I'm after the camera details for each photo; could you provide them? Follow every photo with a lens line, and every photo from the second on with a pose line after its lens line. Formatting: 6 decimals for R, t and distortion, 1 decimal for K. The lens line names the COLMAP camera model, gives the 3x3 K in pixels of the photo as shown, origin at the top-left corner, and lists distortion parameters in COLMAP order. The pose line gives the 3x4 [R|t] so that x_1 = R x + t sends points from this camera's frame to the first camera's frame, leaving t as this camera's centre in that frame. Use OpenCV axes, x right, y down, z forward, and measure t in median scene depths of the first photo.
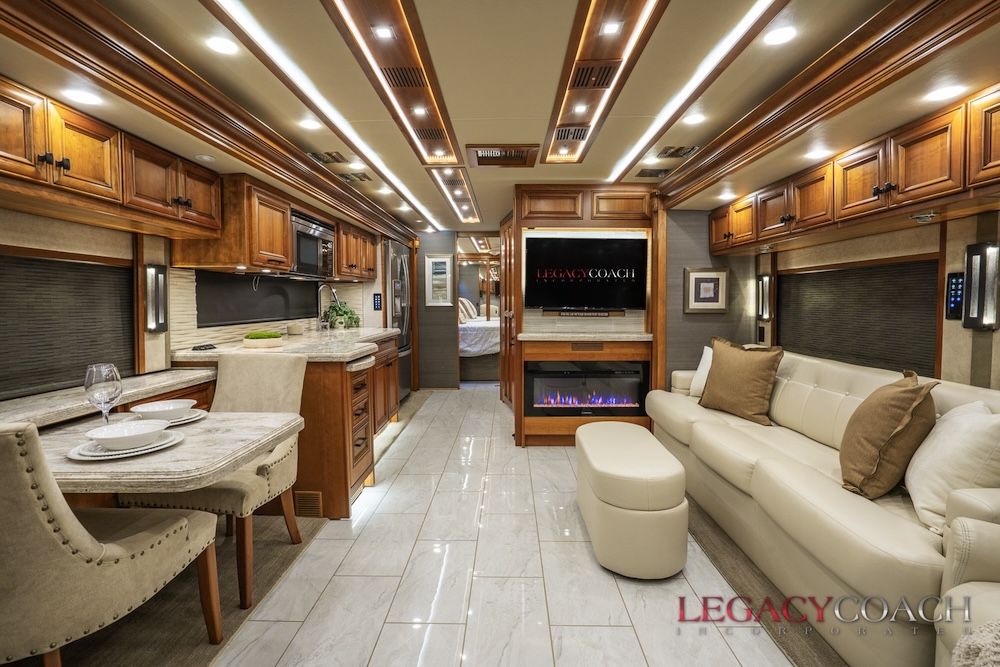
lens RADIAL K [[477.8, 0, 502.8], [0, 477.8, 338.5], [0, 0, 1]] dist [-0.050430, 0.020634]
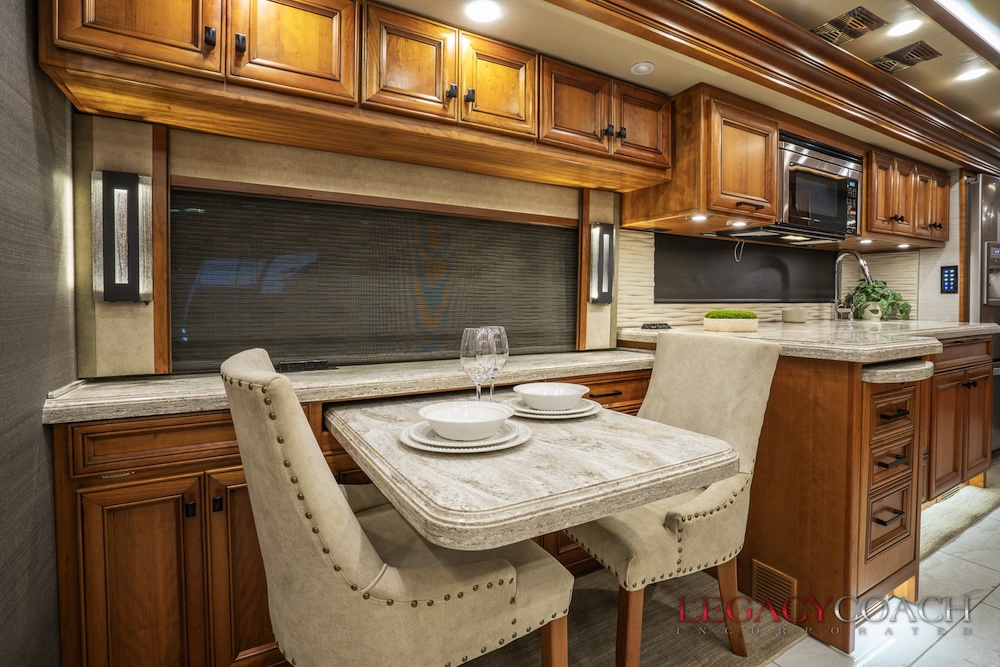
lens RADIAL K [[480.7, 0, 484.0], [0, 480.7, 306.7], [0, 0, 1]] dist [-0.055846, 0.020218]
pose [[0.498838, 0.013768, -0.866586, -0.083896], [-0.069854, 0.997260, -0.024366, 0.027421], [0.863876, 0.072690, 0.498433, 0.360900]]
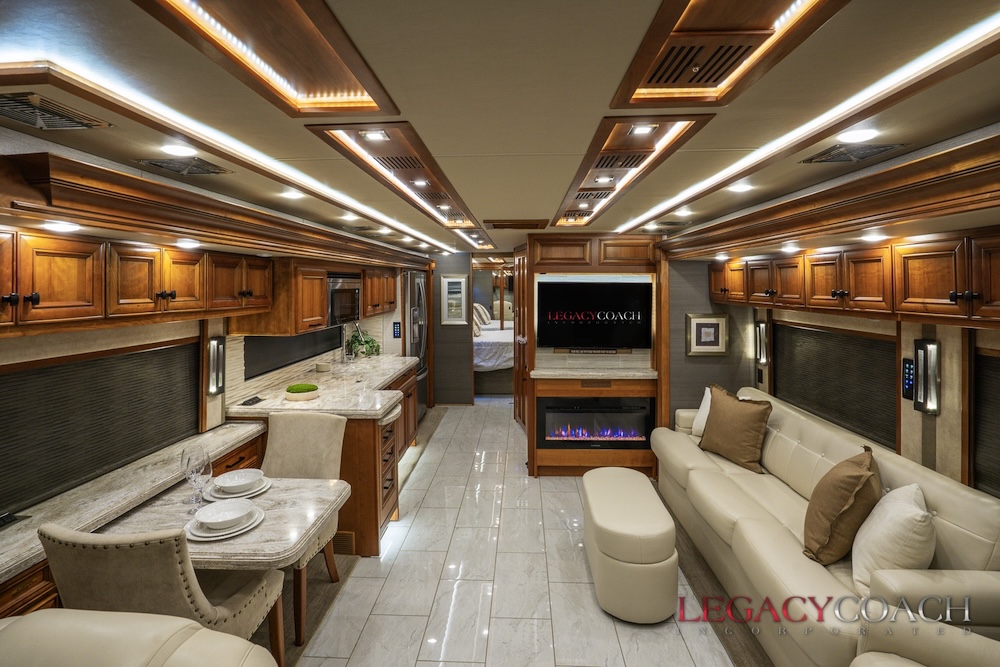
lens RADIAL K [[507.4, 0, 501.4], [0, 507.4, 301.7], [0, 0, 1]] dist [-0.051395, 0.022657]
pose [[0.999543, -0.001001, -0.030216, 0.001443], [-0.000153, 0.999272, -0.038152, -0.183947], [0.030232, 0.038139, 0.998815, -0.206790]]
